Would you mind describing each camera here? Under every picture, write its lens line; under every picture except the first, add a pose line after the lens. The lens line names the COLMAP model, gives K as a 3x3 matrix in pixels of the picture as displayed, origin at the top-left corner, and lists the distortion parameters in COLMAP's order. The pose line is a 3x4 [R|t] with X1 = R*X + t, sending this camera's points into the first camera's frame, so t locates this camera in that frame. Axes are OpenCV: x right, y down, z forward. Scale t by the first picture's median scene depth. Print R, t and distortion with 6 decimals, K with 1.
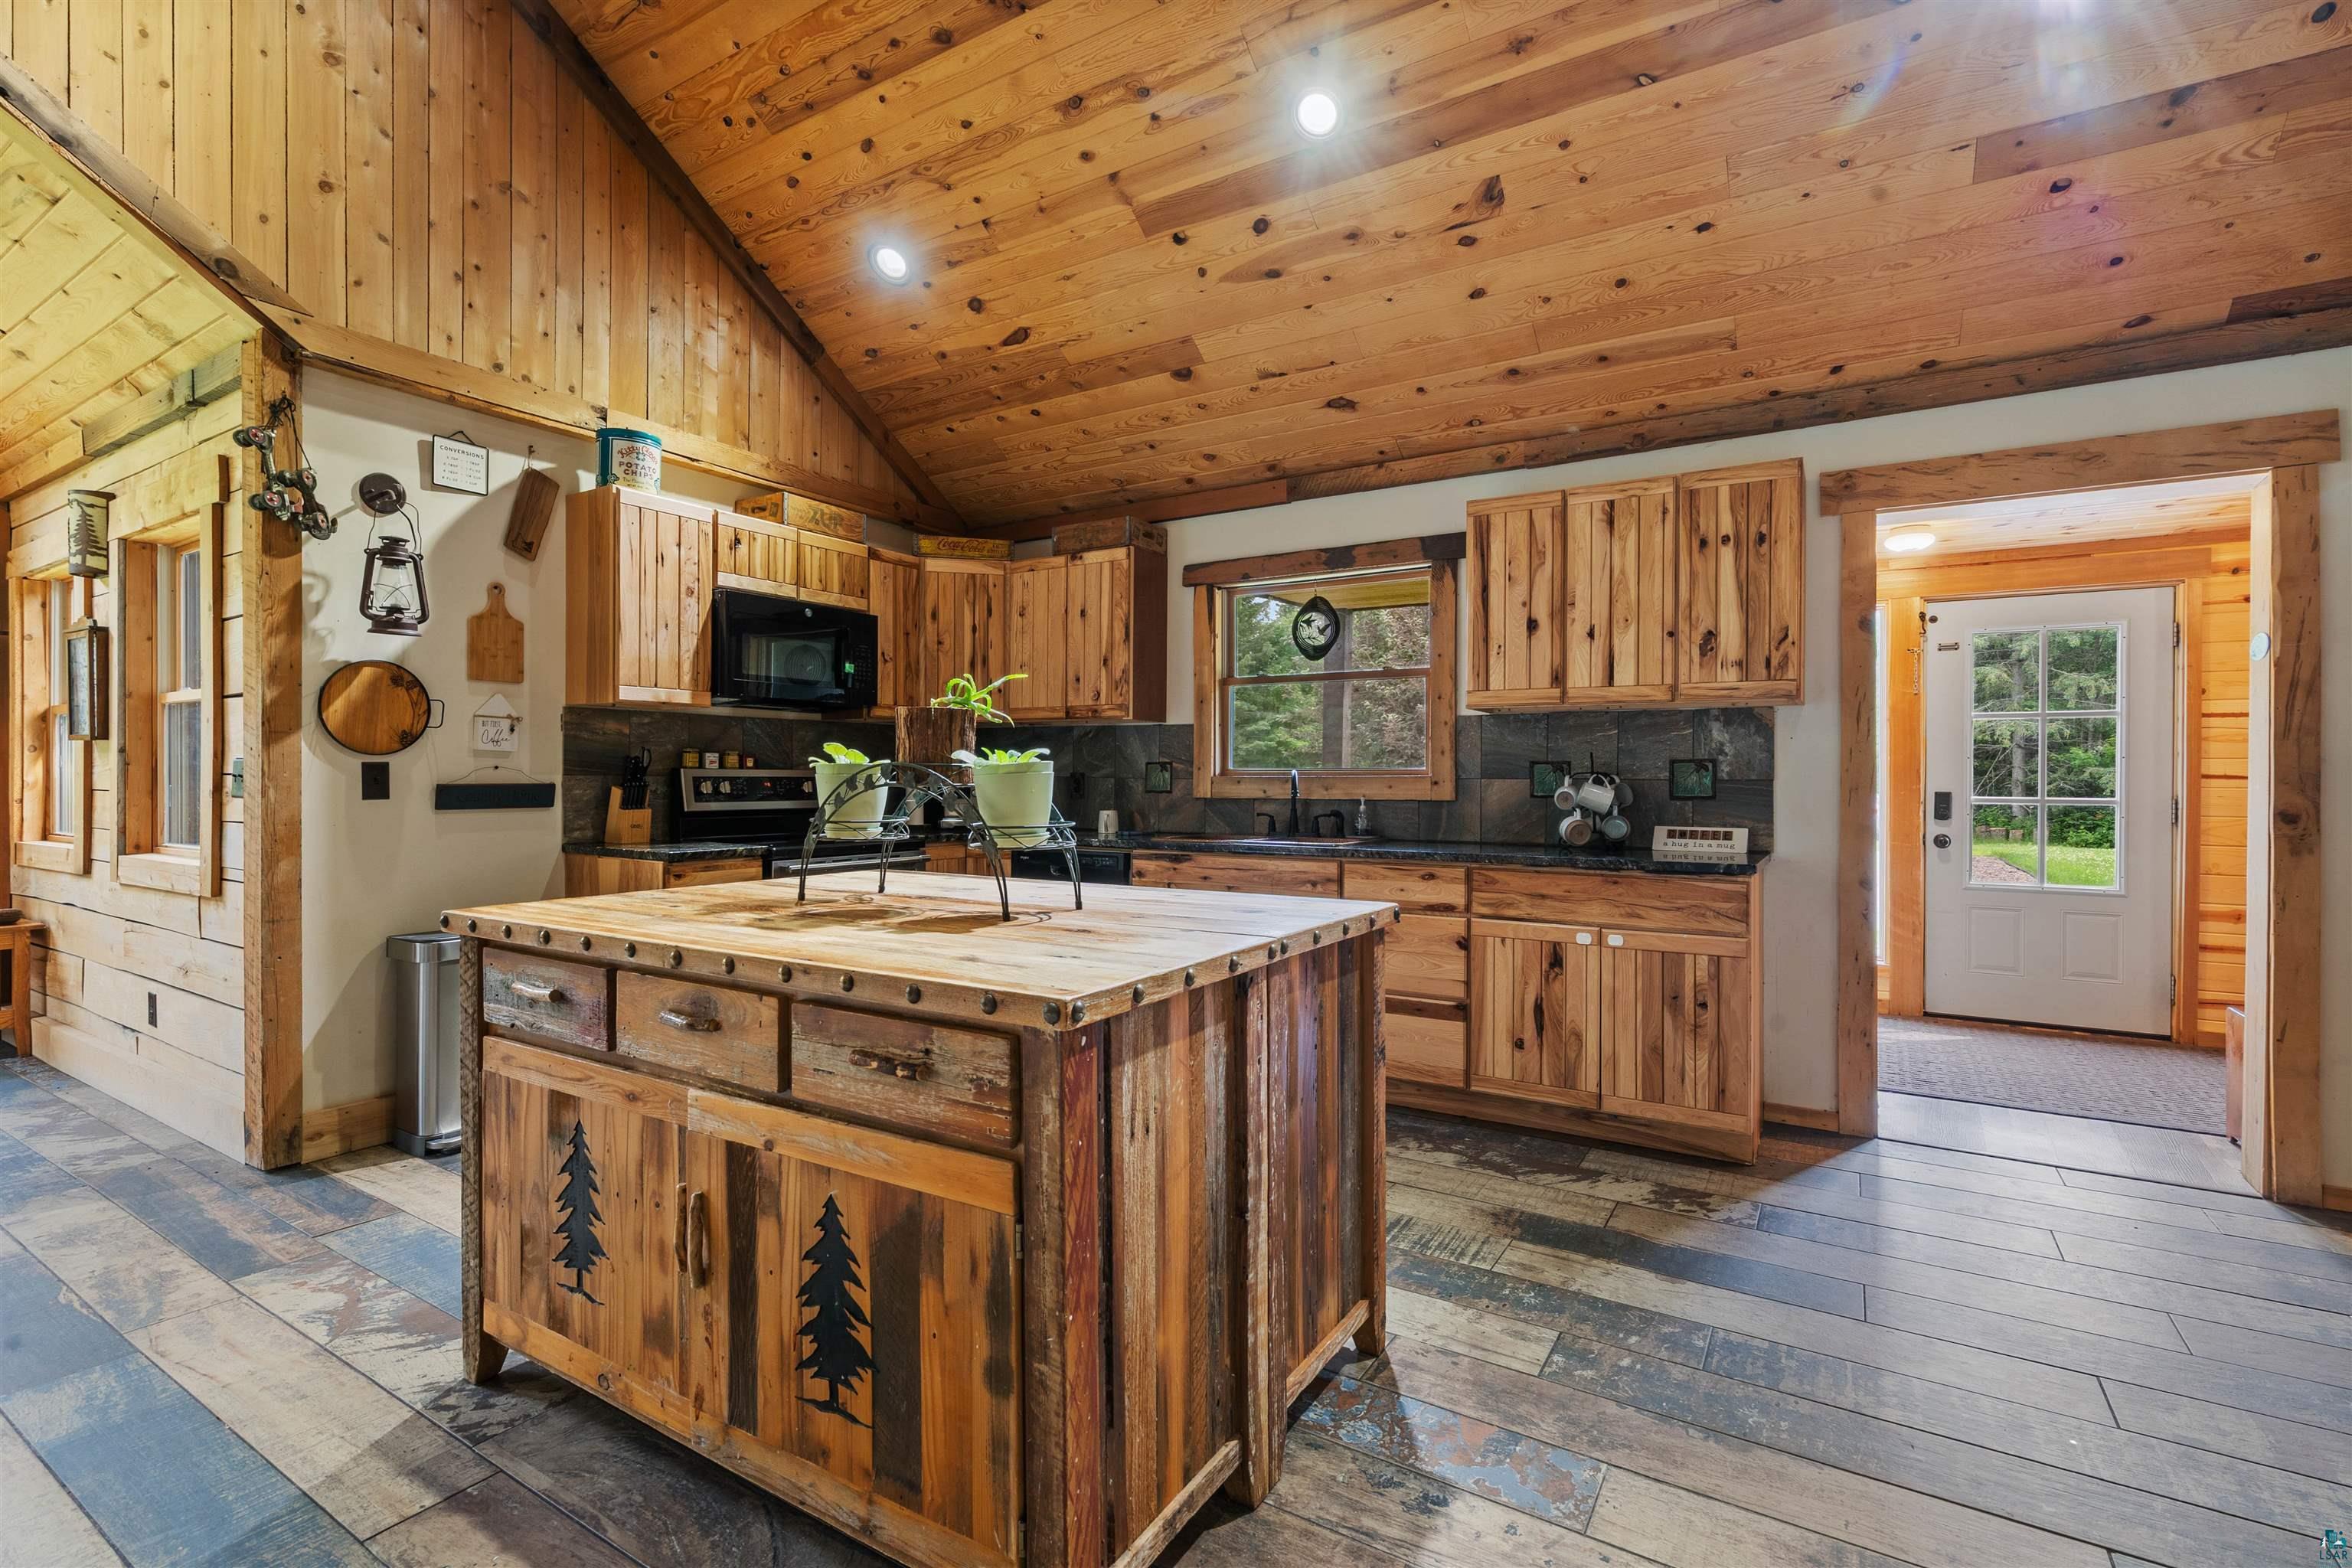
lens RADIAL K [[1065.8, 0, 1180.8], [0, 1065.8, 777.2], [0, 0, 1]] dist [-0.002131, 0.000587]
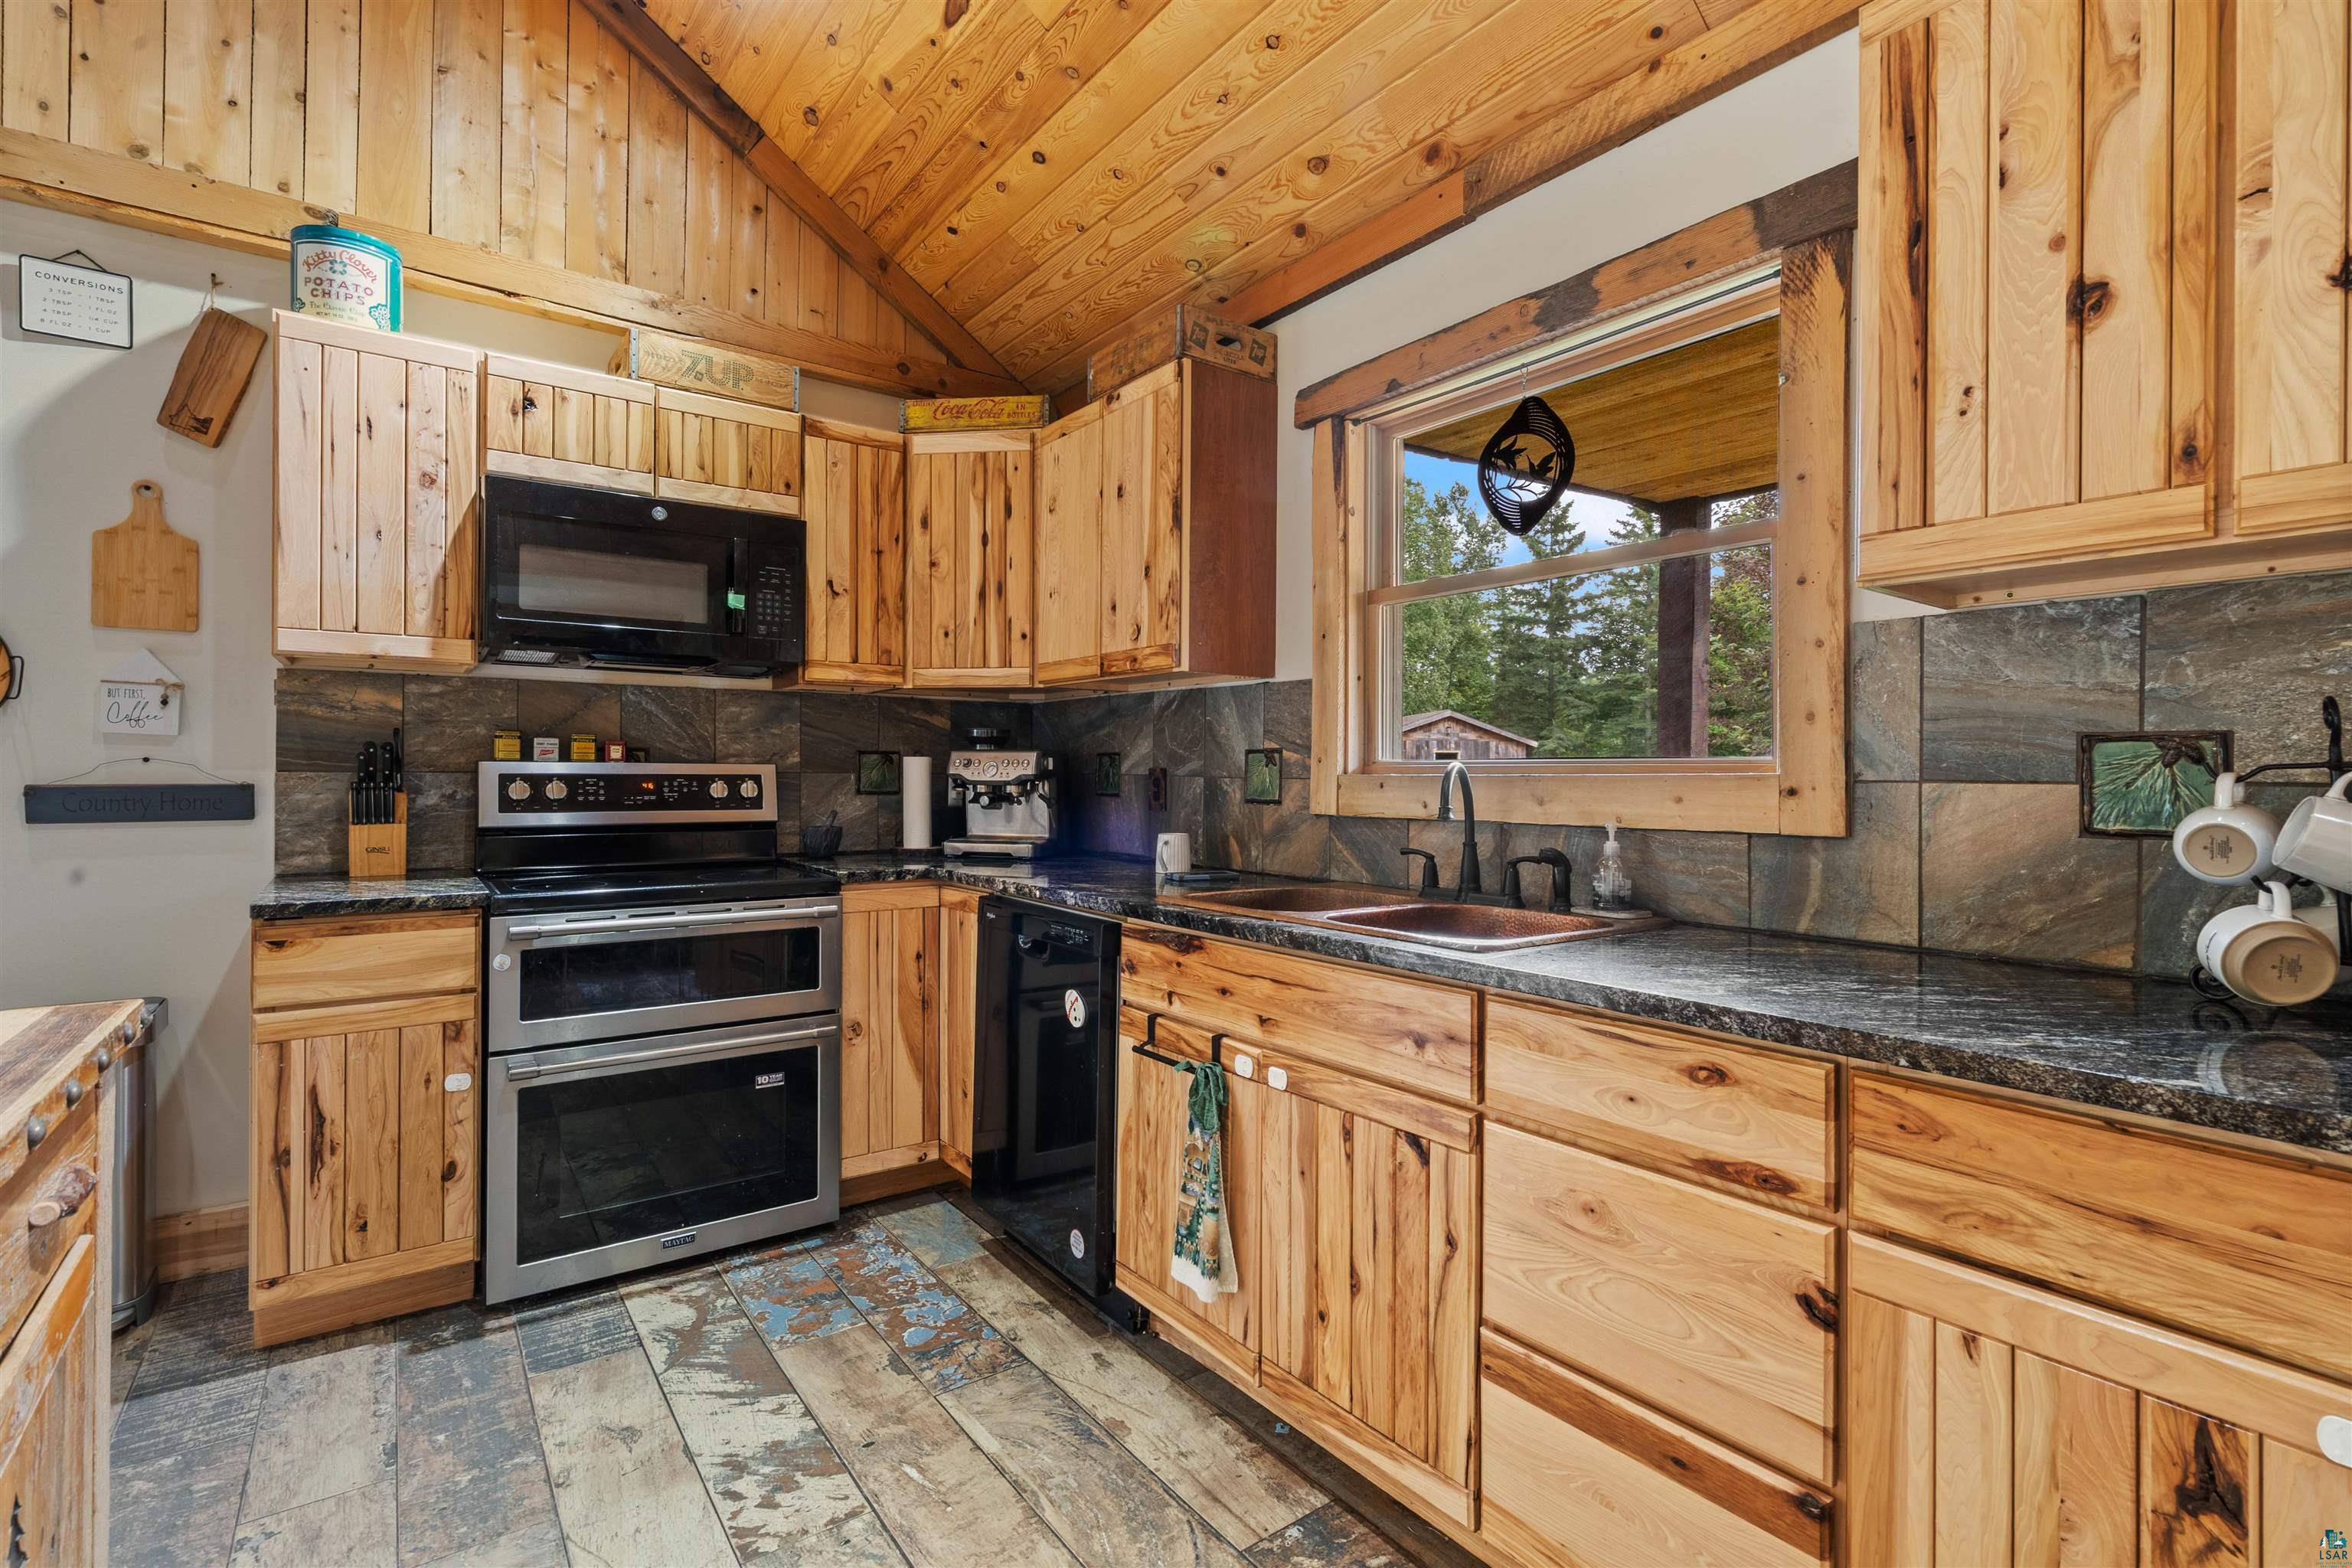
lens RADIAL K [[1074.5, 0, 1181.1], [0, 1074.5, 767.0], [0, 0, 1]] dist [-0.000067, 0.000654]
pose [[0.929931, -0.000855, -0.367732, 0.178202], [-0.001669, 0.999977, -0.006546, -0.001159], [0.367729, 0.006701, 0.929909, 0.548473]]
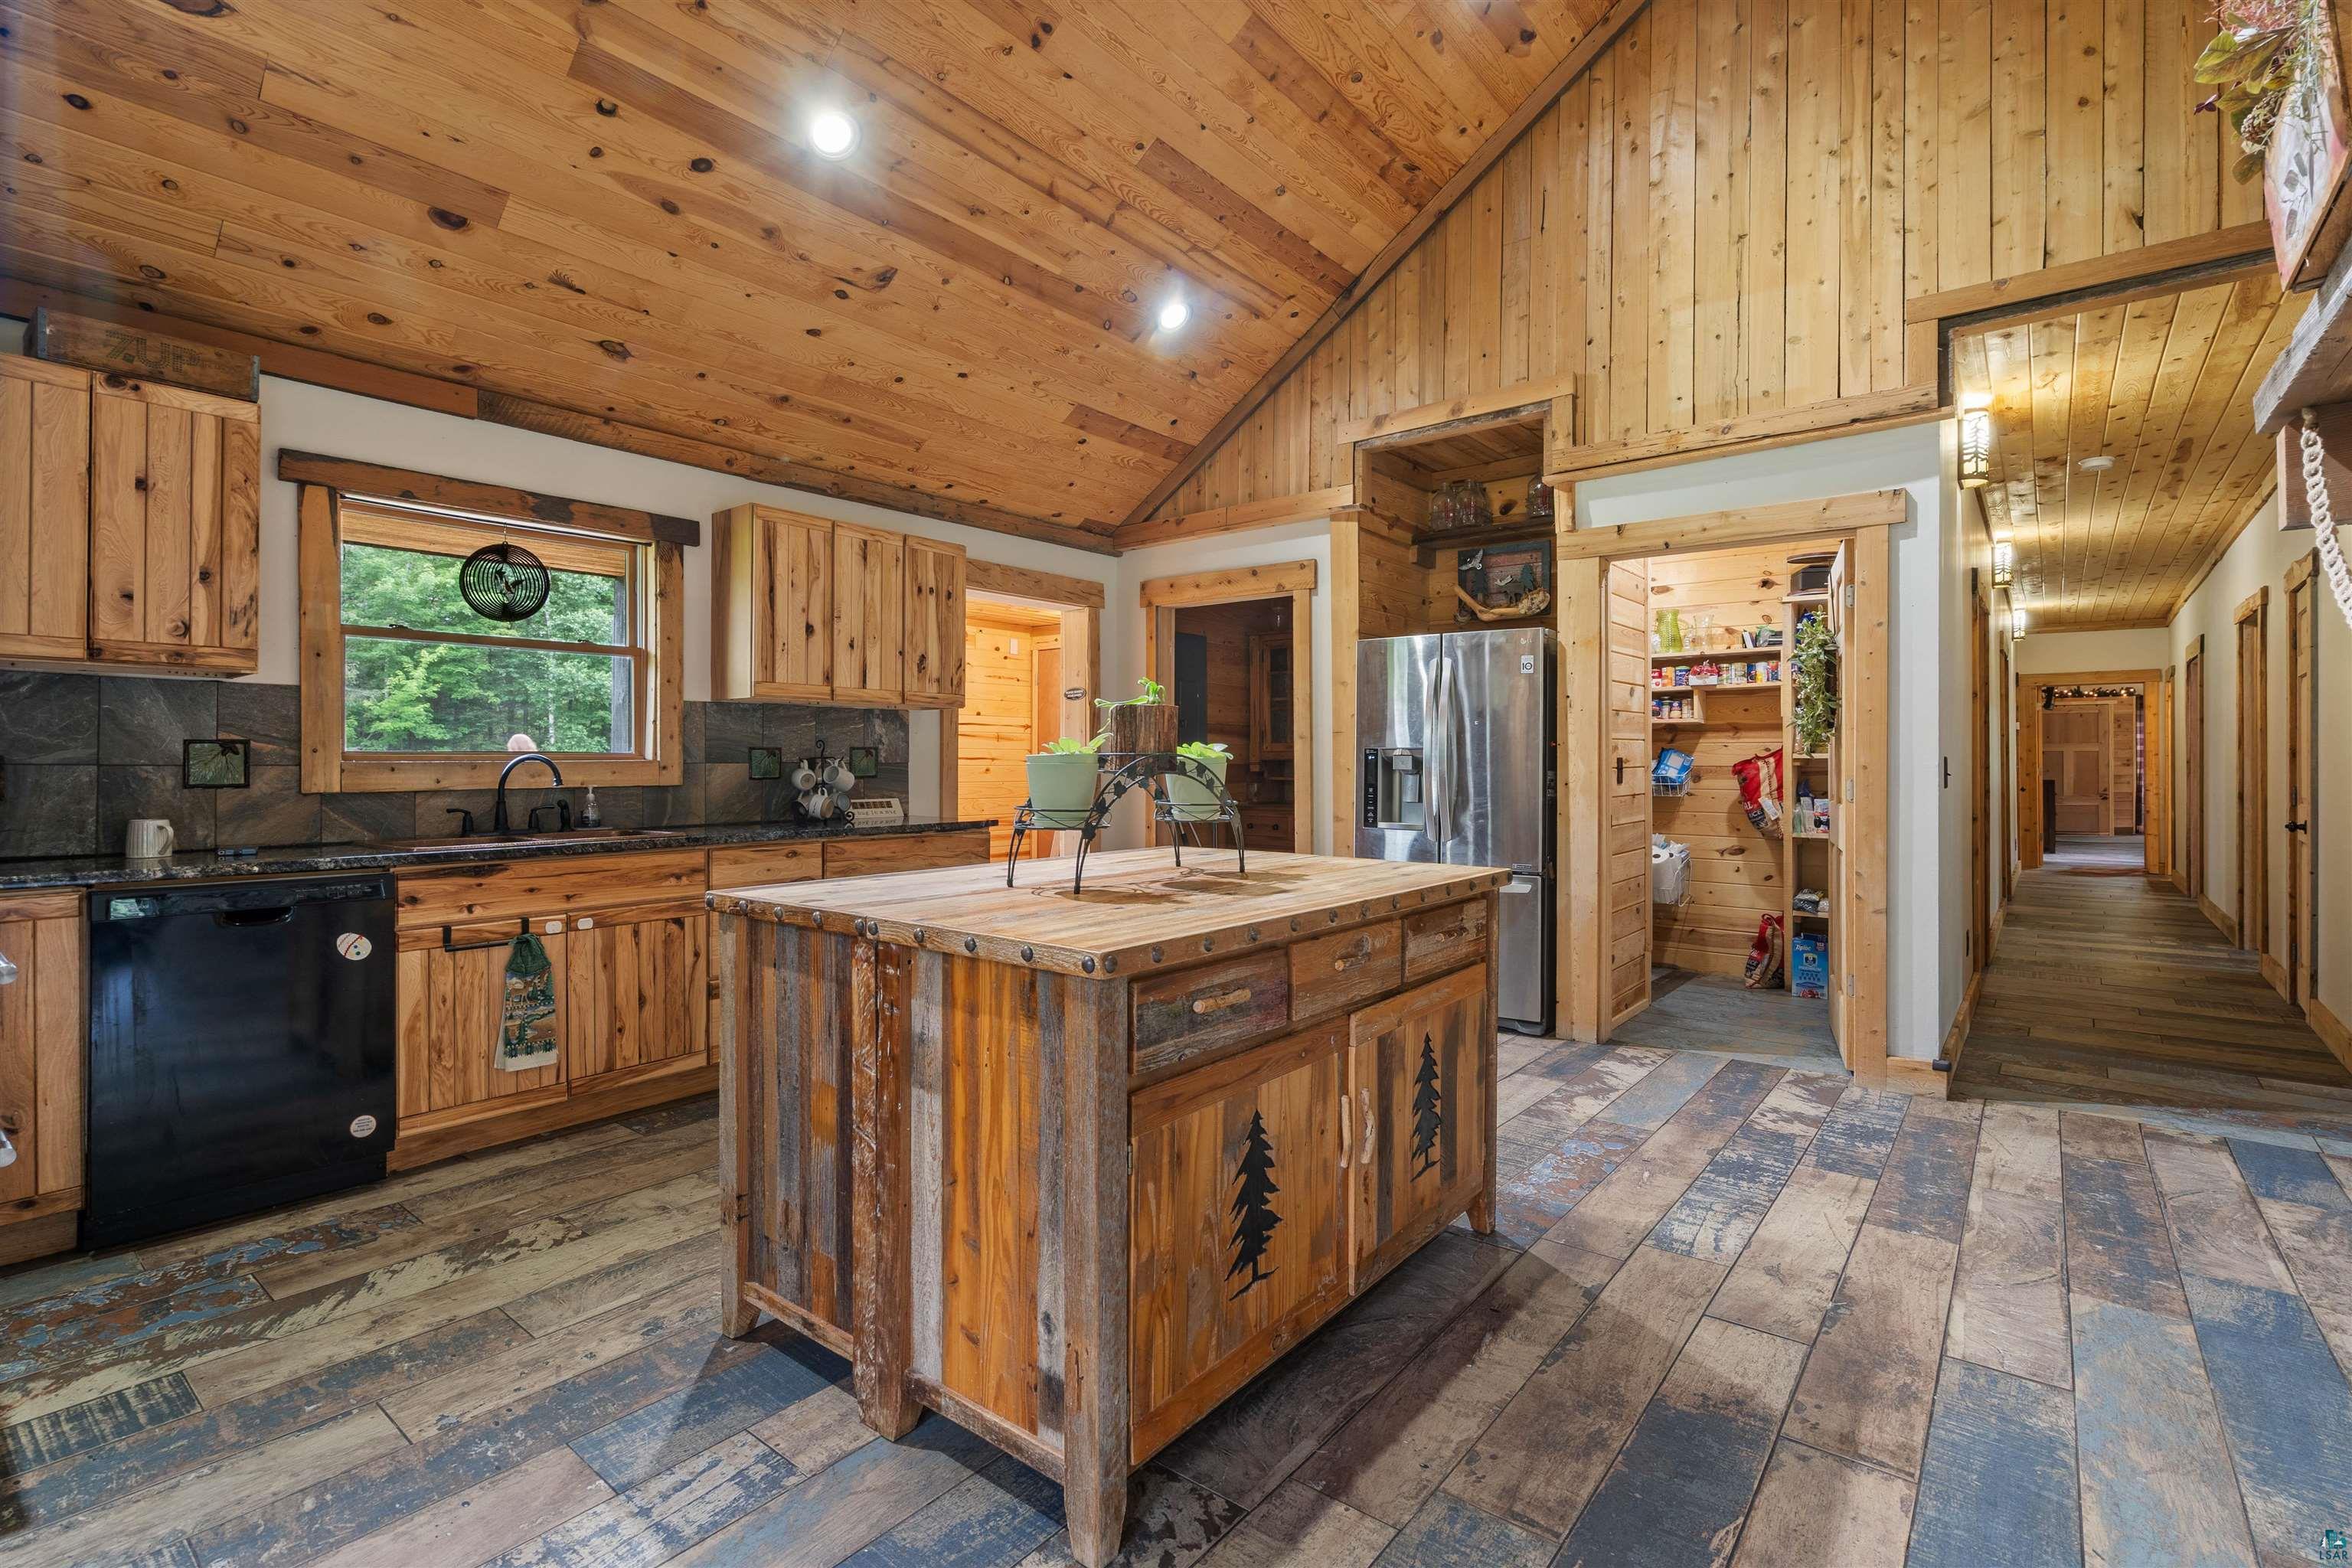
lens RADIAL K [[1082.7, 0, 1162.5], [0, 1082.7, 757.1], [0, 0, 1]] dist [-0.000265, 0.000540]
pose [[0.130953, -0.000816, 0.991388, -0.708815], [-0.000269, 1.000000, 0.000858, -0.005386], [-0.991389, -0.000379, 0.130953, 0.425545]]
